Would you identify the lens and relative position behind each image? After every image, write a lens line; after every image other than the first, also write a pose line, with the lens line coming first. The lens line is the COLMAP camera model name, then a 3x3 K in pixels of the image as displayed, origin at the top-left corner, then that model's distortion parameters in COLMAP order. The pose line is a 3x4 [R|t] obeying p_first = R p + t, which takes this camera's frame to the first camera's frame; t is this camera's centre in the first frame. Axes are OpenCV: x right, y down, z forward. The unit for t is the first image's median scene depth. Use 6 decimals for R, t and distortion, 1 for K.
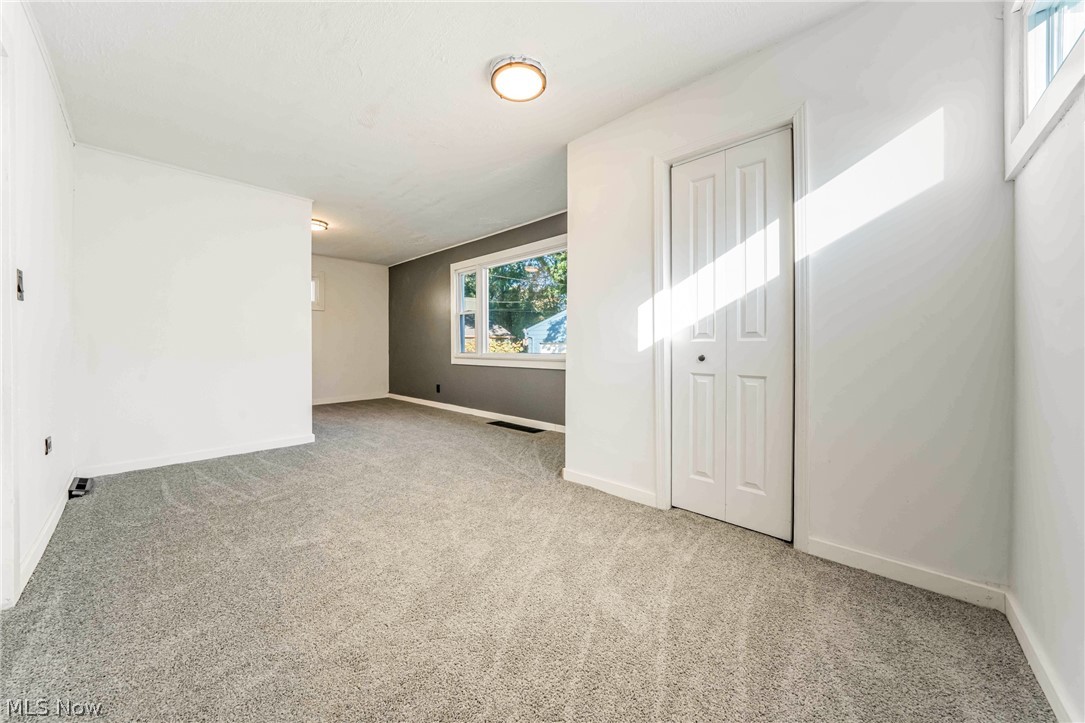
lens RADIAL K [[376.9, 0, 538.8], [0, 376.9, 343.1], [0, 0, 1]] dist [0.000075, 0.000026]
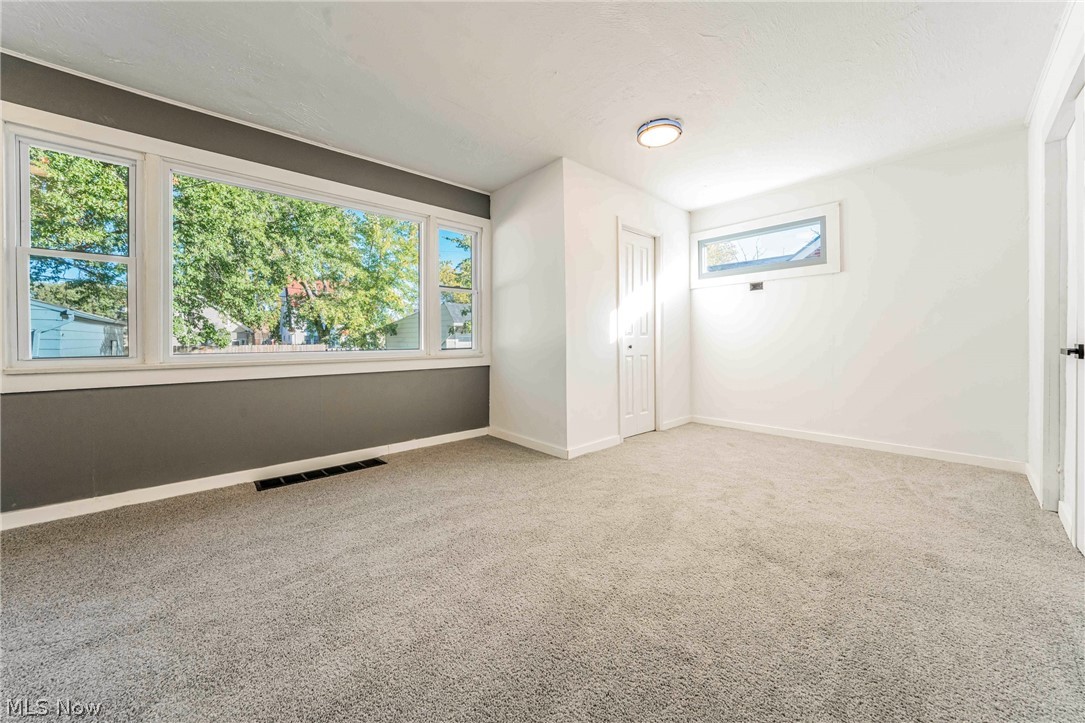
lens RADIAL K [[376.9, 0, 538.8], [0, 376.9, 343.1], [0, 0, 1]] dist [0.000075, 0.000026]
pose [[0.101618, -0.006443, 0.994803, -1.291599], [-0.003891, 0.999969, 0.006874, 0.011355], [-0.994816, -0.004569, 0.101590, 1.192526]]
